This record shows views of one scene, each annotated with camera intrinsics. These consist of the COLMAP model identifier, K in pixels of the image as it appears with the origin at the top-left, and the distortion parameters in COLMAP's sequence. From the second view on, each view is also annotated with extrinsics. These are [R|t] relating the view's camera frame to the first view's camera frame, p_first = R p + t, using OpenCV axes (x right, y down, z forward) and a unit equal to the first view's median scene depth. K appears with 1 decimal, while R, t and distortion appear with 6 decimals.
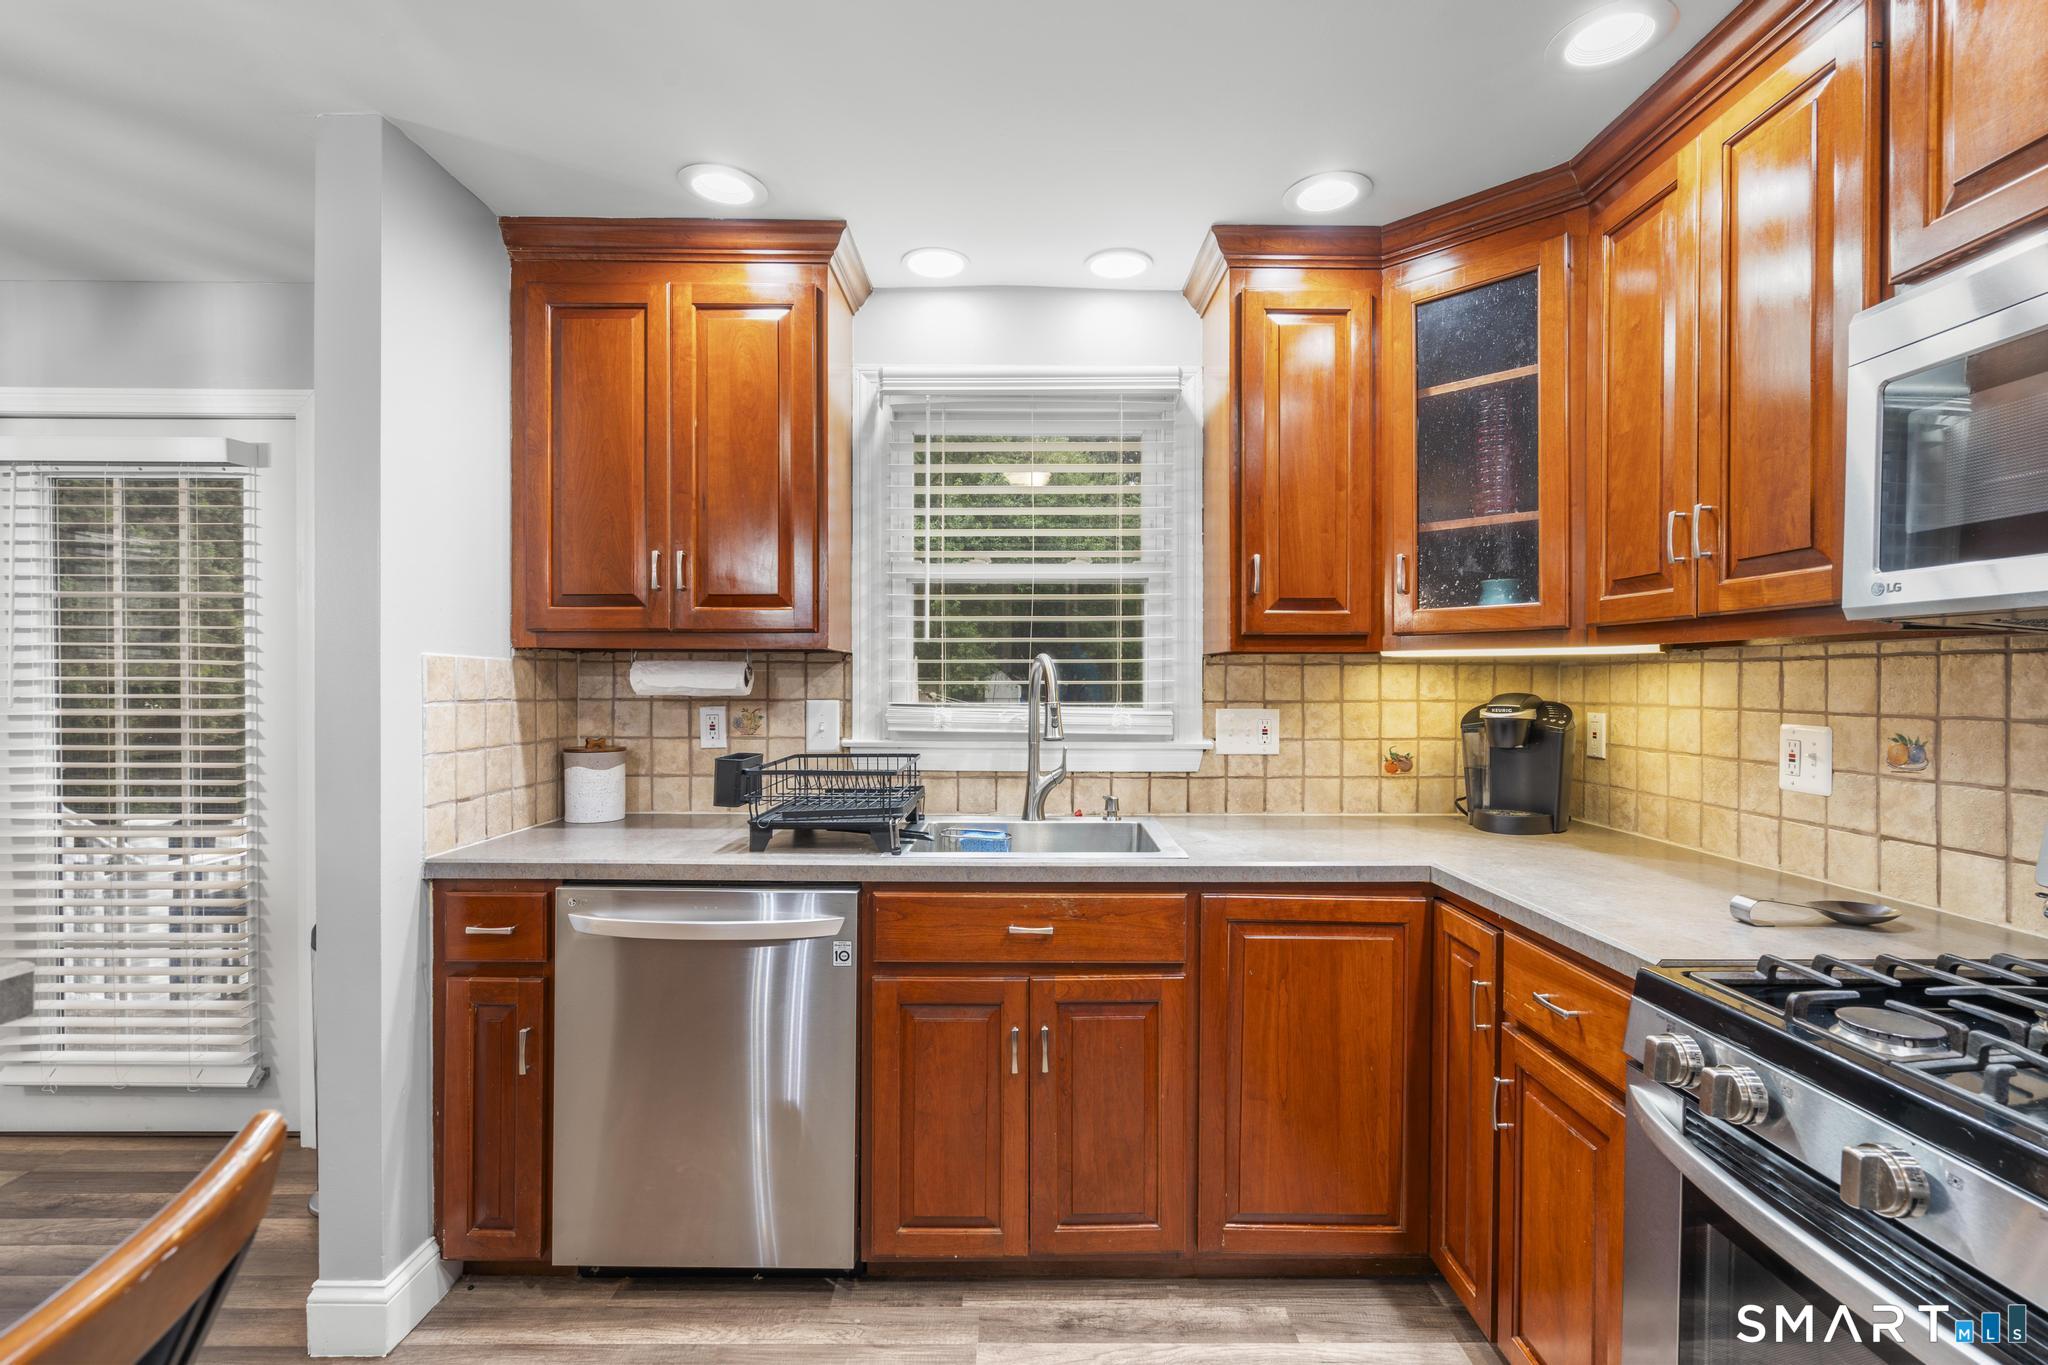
lens RADIAL K [[922.0, 0, 1031.8], [0, 922.0, 688.1], [0, 0, 1]] dist [-0.010020, 0.005874]
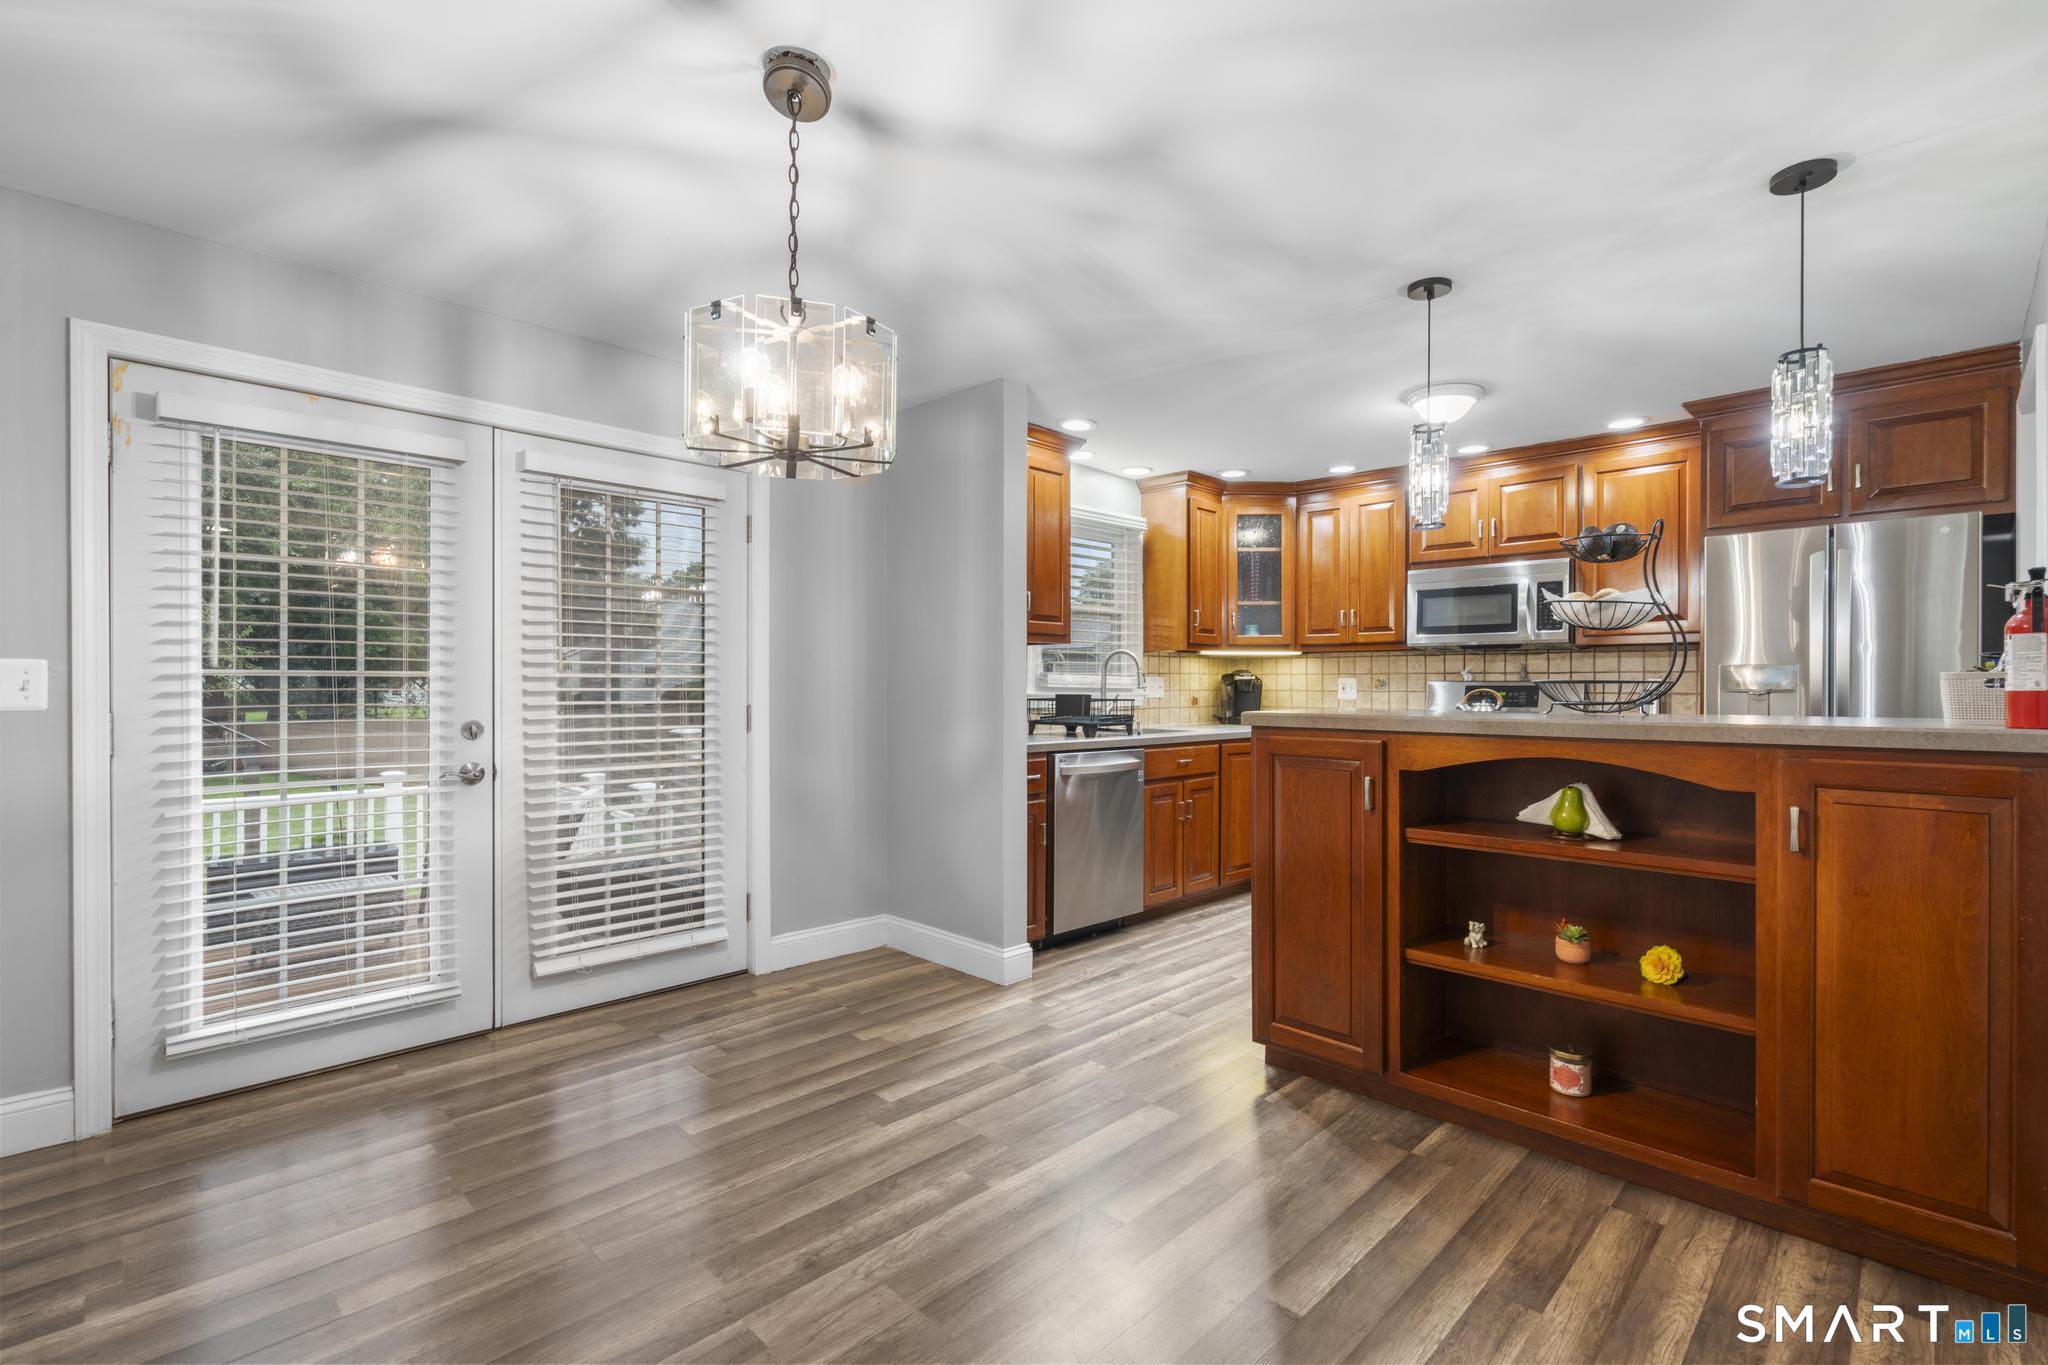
lens RADIAL K [[922.0, 0, 1031.8], [0, 922.0, 688.1], [0, 0, 1]] dist [-0.010020, 0.005874]
pose [[0.709564, -0.002952, 0.704635, -1.863731], [0.005381, 0.999985, -0.001229, 0.062371], [-0.704620, 0.004664, 0.709569, -0.420084]]
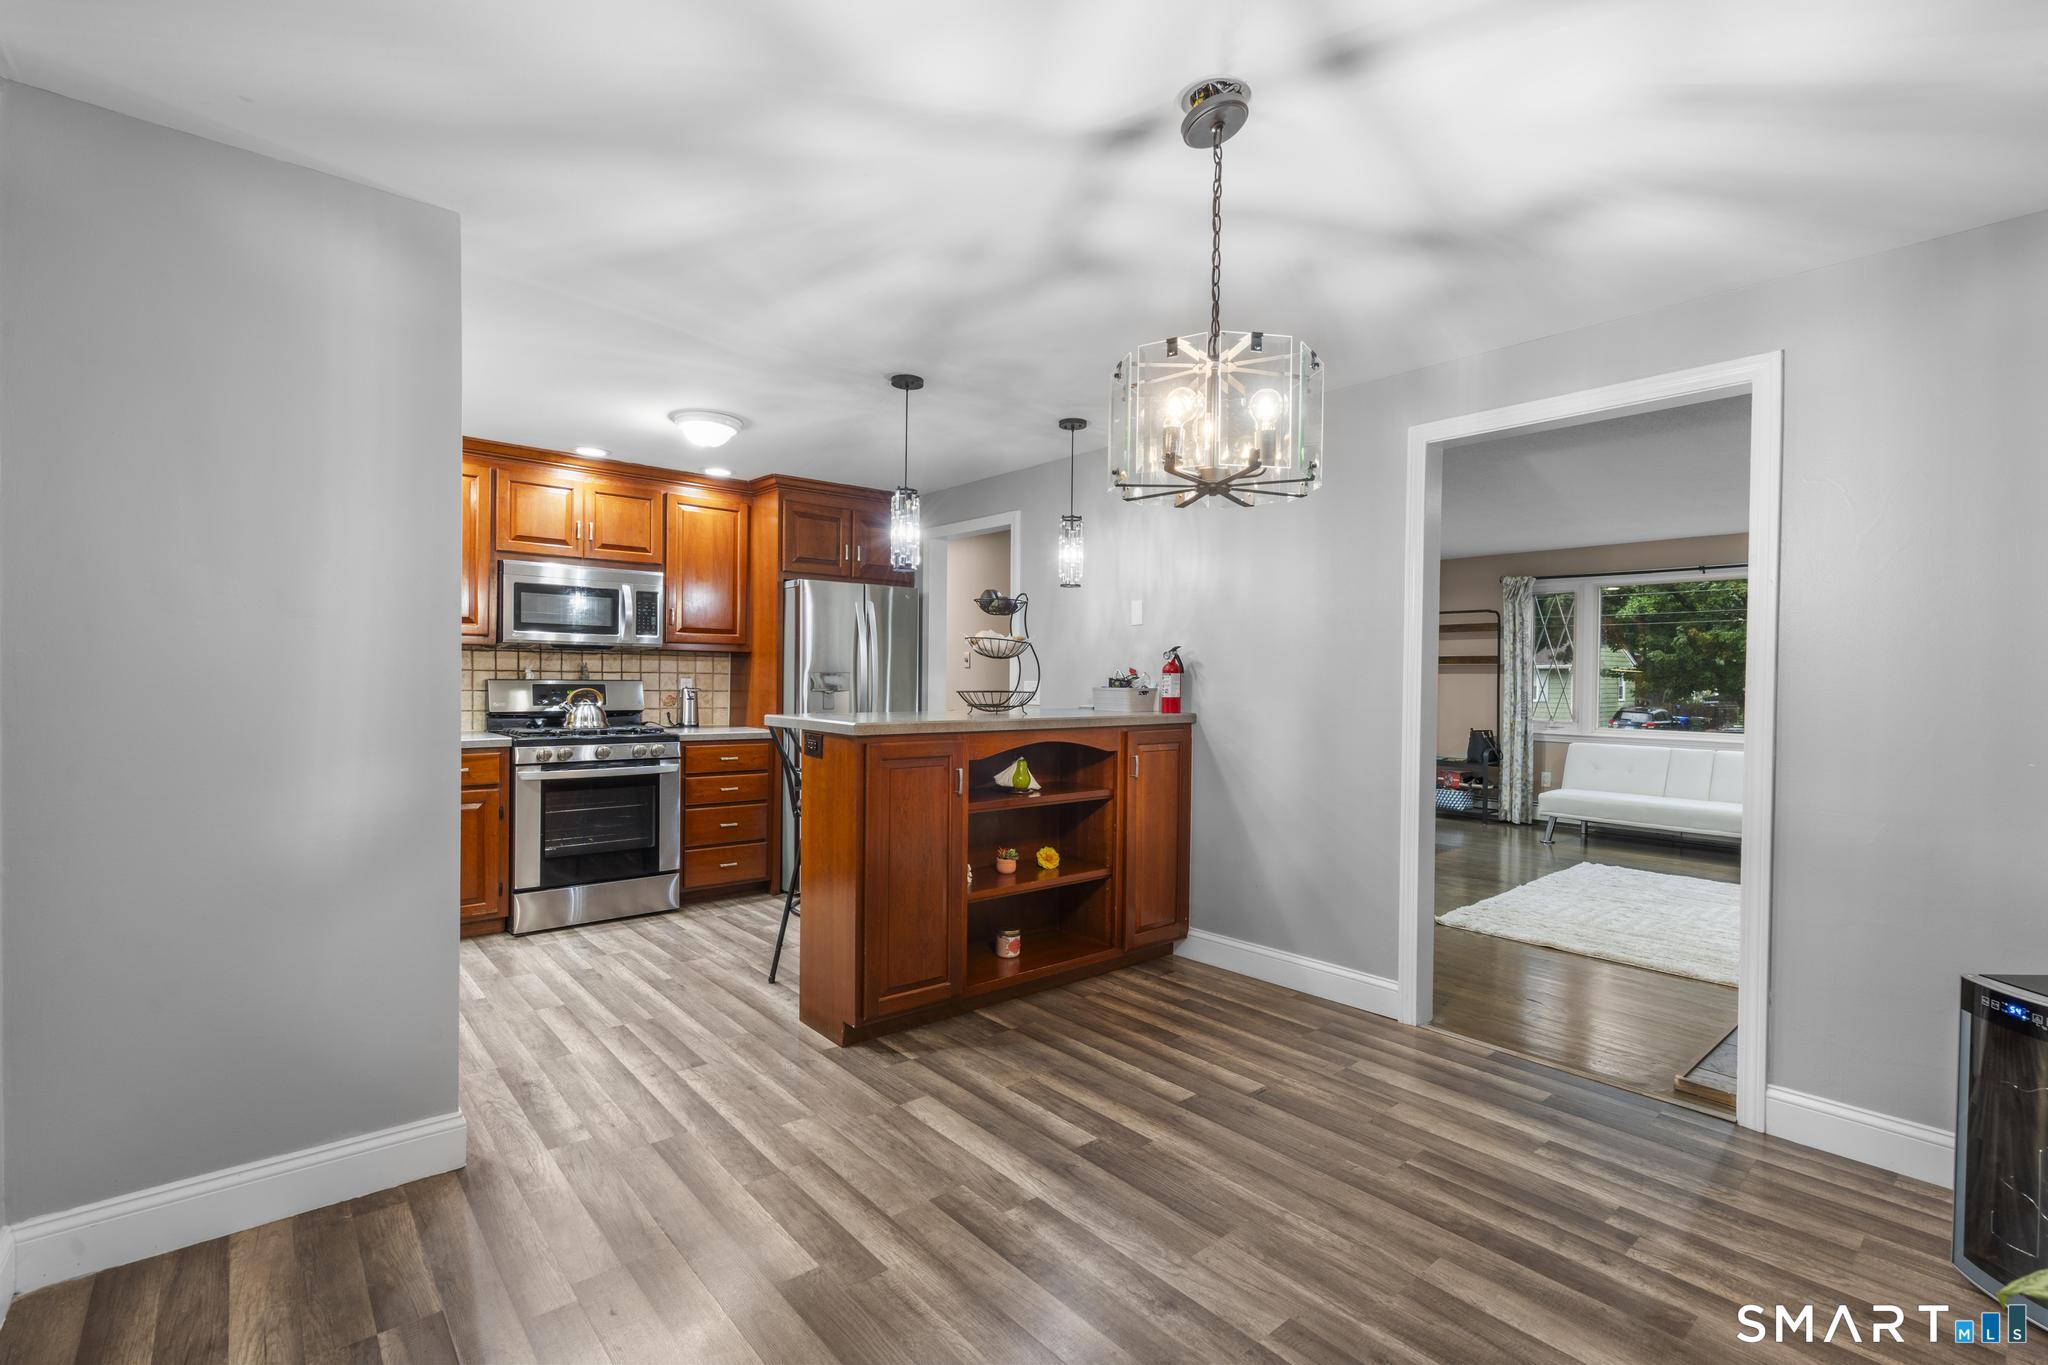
lens RADIAL K [[922.0, 0, 1031.8], [0, 922.0, 688.1], [0, 0, 1]] dist [-0.010020, 0.005874]
pose [[-0.646538, -0.020269, 0.762612, -1.965268], [-0.008139, 0.999773, 0.019672, 0.012197], [-0.762838, 0.006512, -0.646557, 1.050369]]
